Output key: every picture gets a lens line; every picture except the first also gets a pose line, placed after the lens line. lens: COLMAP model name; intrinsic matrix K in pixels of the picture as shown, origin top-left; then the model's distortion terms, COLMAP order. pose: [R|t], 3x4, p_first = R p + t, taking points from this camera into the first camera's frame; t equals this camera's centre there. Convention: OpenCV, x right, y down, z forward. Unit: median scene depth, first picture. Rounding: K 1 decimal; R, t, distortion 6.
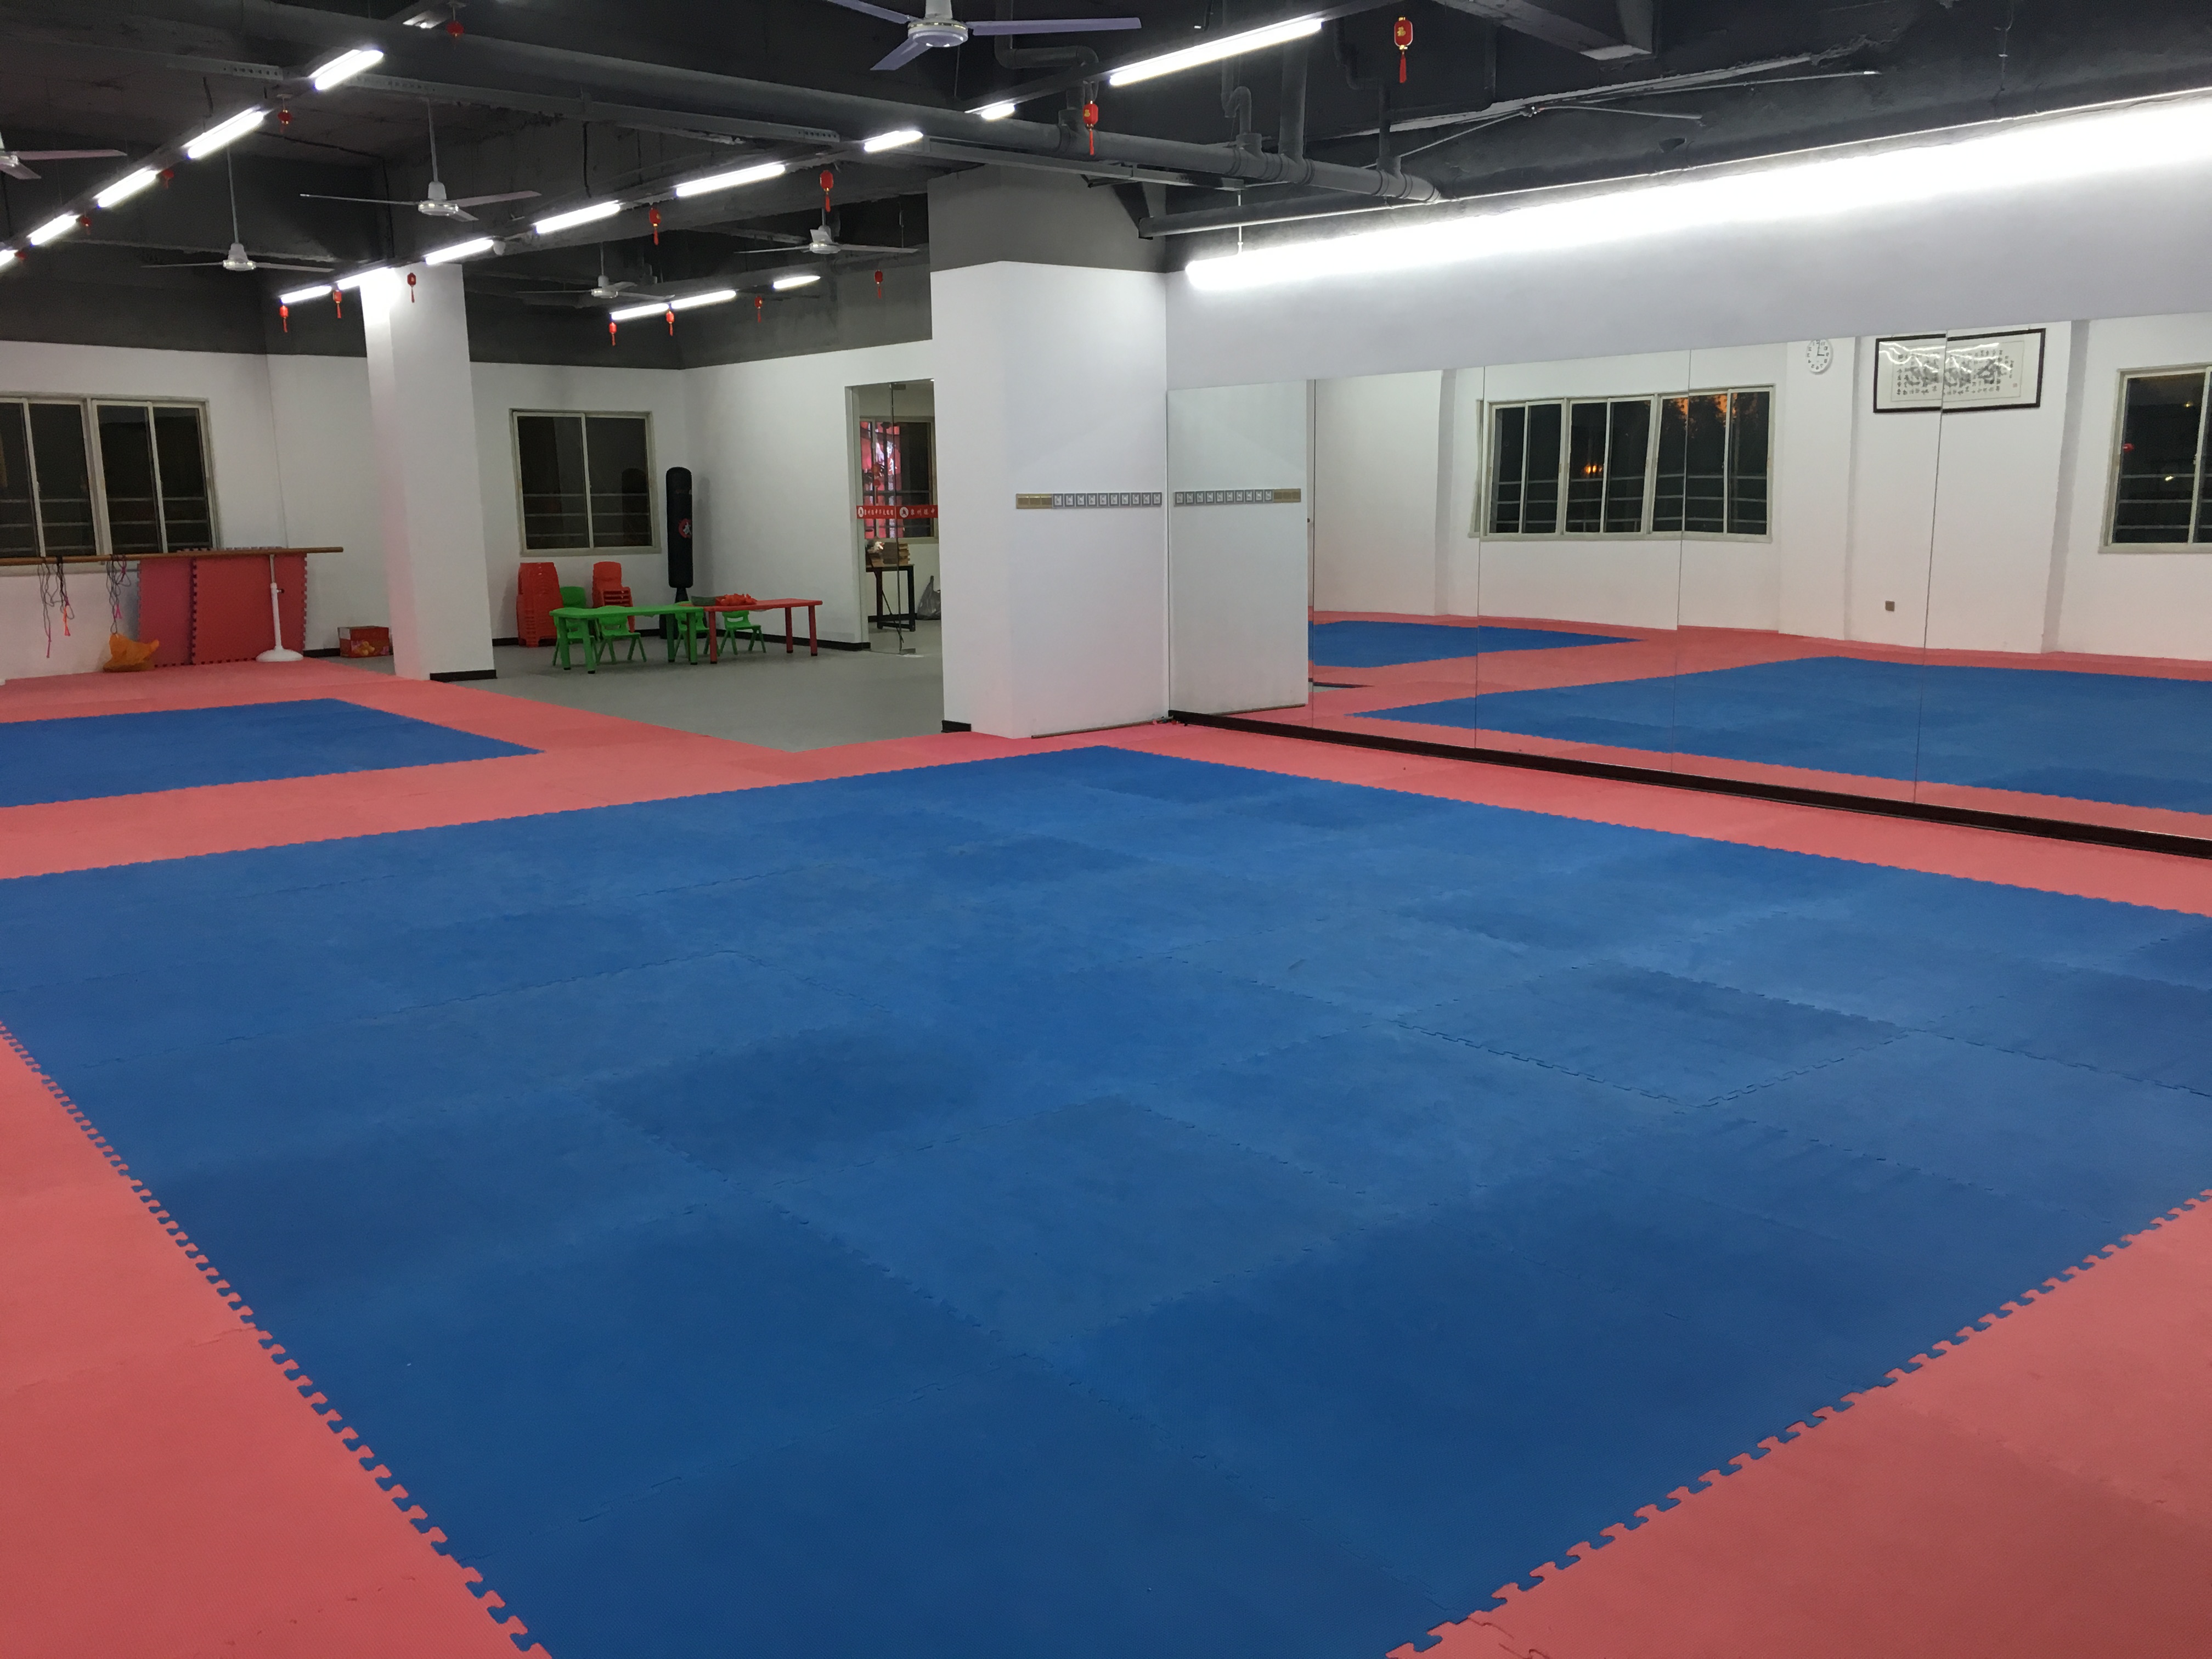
lens RADIAL K [[1859.0, 0, 1106.0], [0, 1859.0, 829.5], [0, 0, 1]] dist [0.027660, 0.005782]
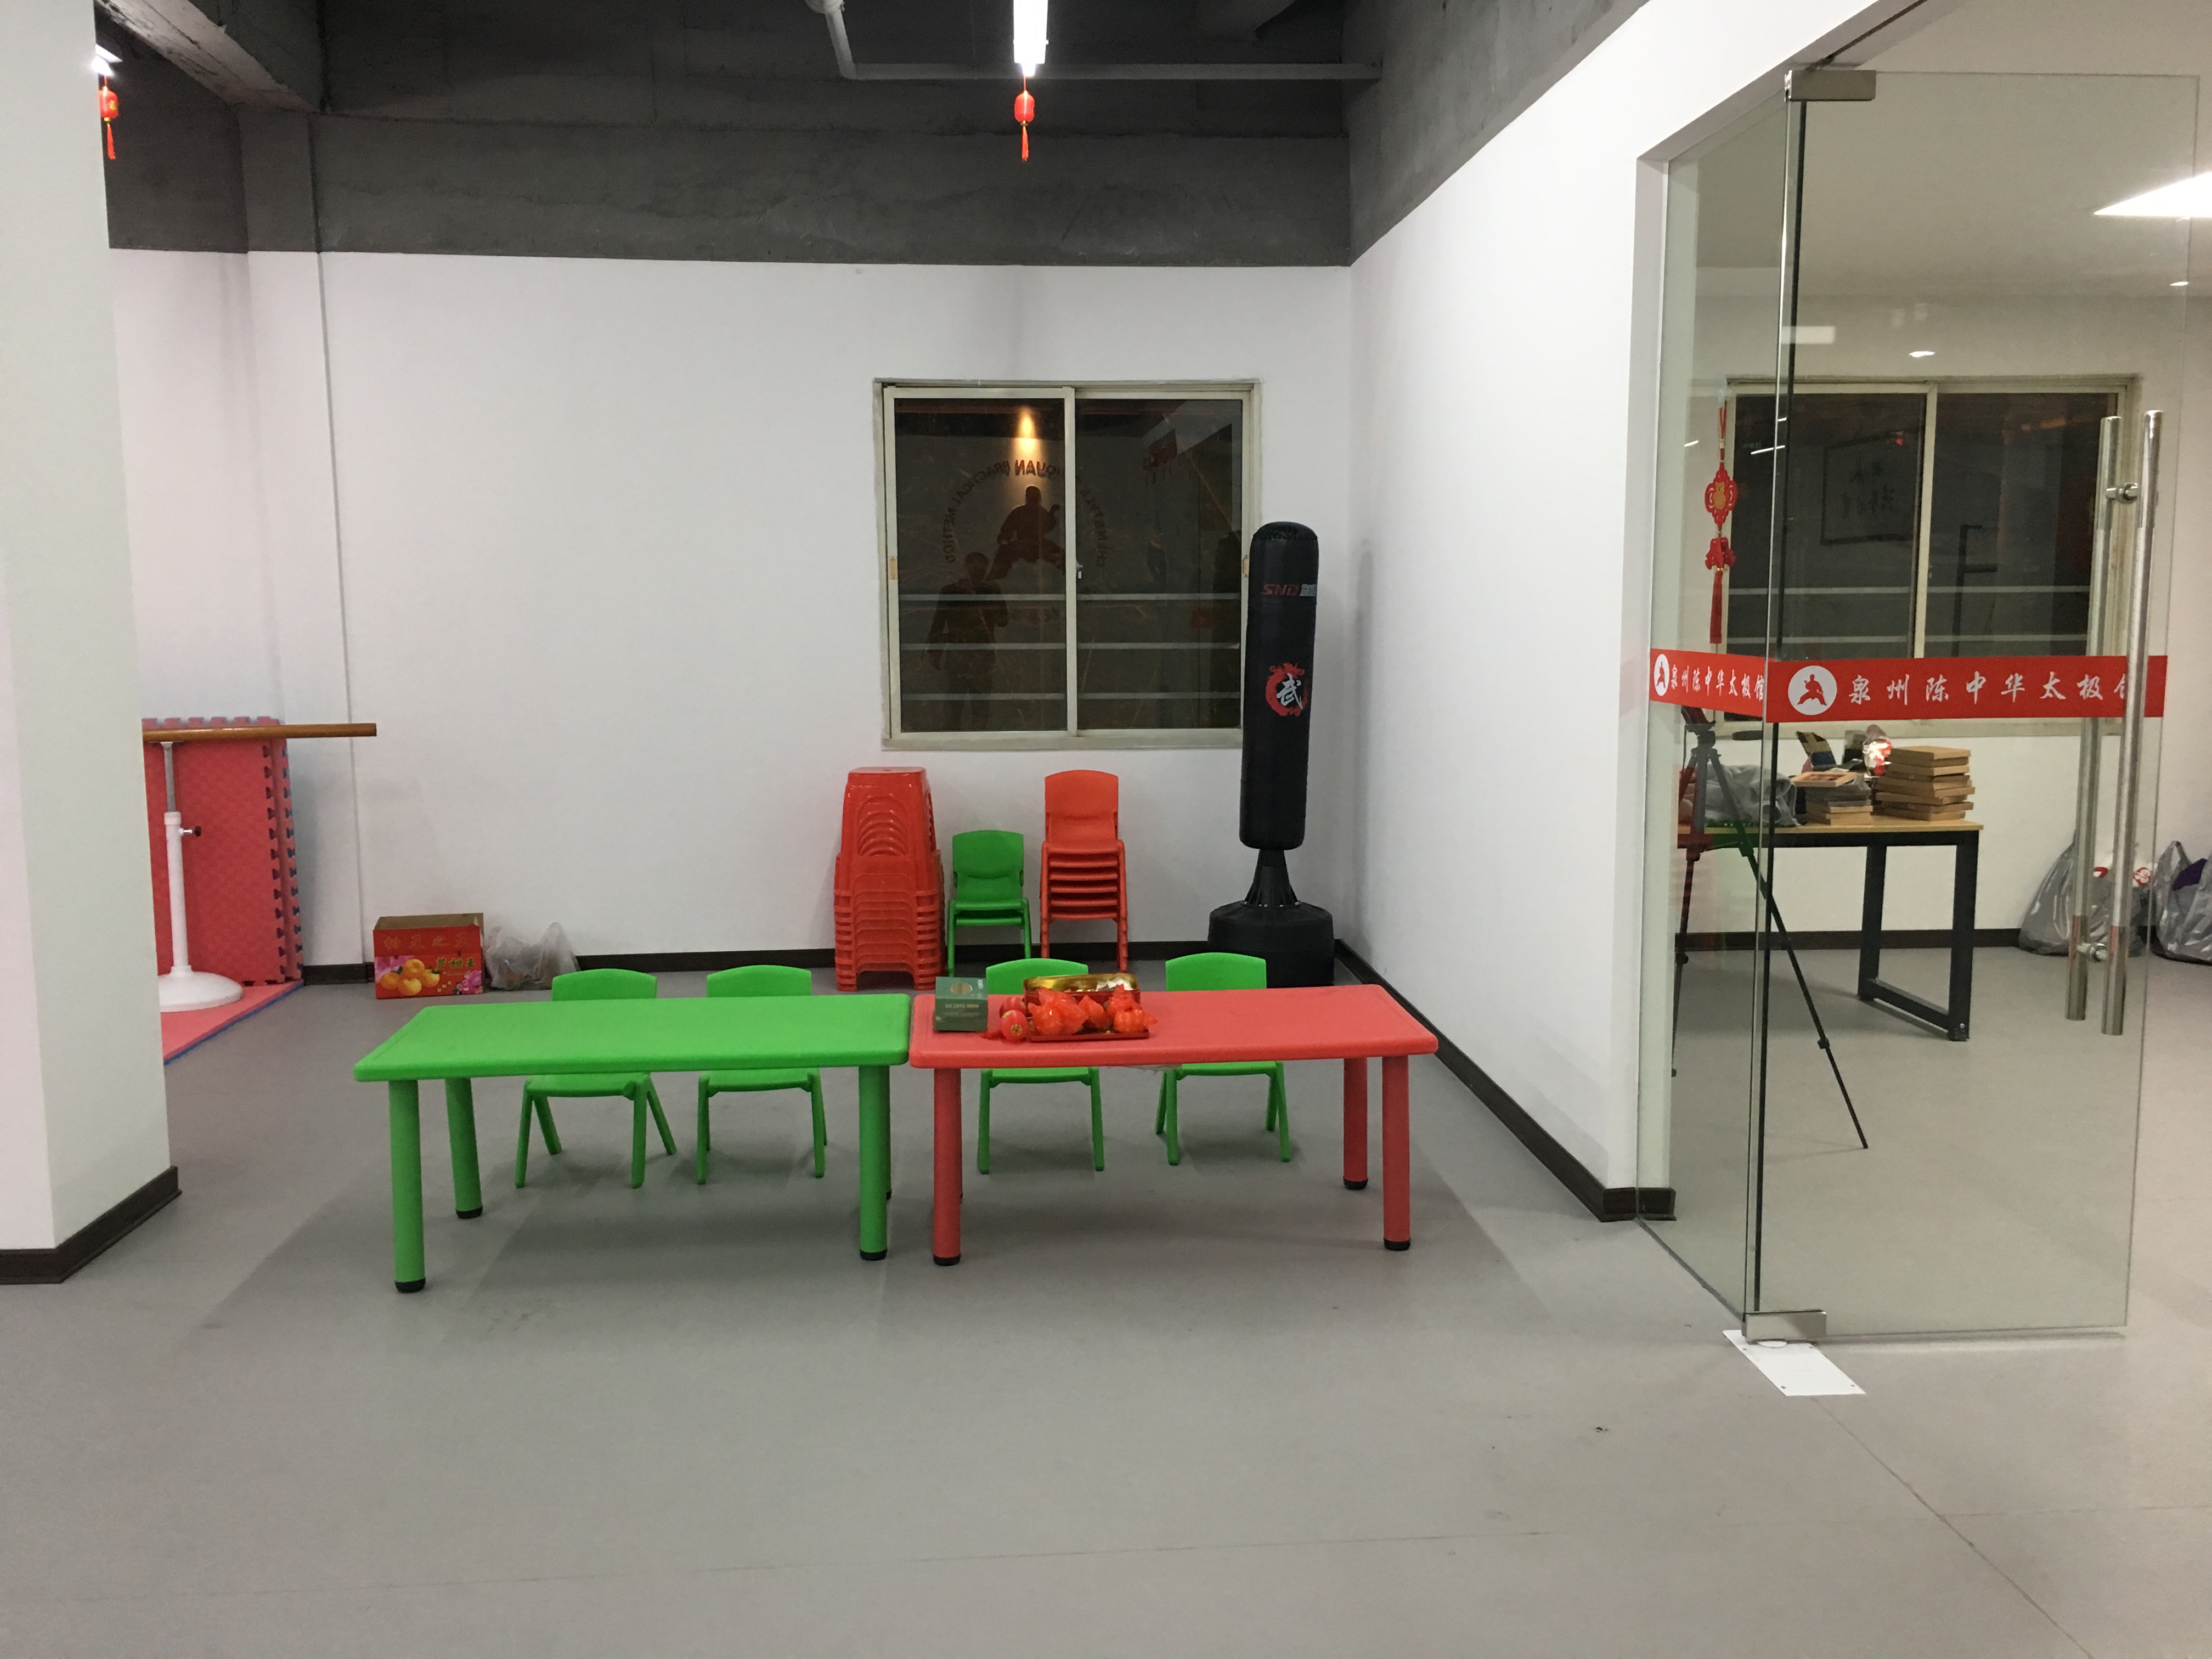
lens RADIAL K [[1859.0, 0, 1106.0], [0, 1859.0, 829.5], [0, 0, 1]] dist [0.027660, 0.005782]
pose [[0.812165, 0.078215, -0.578161, -0.044917], [-0.108769, 0.993898, -0.018336, -0.126497], [0.573199, 0.077777, 0.815716, 0.700553]]
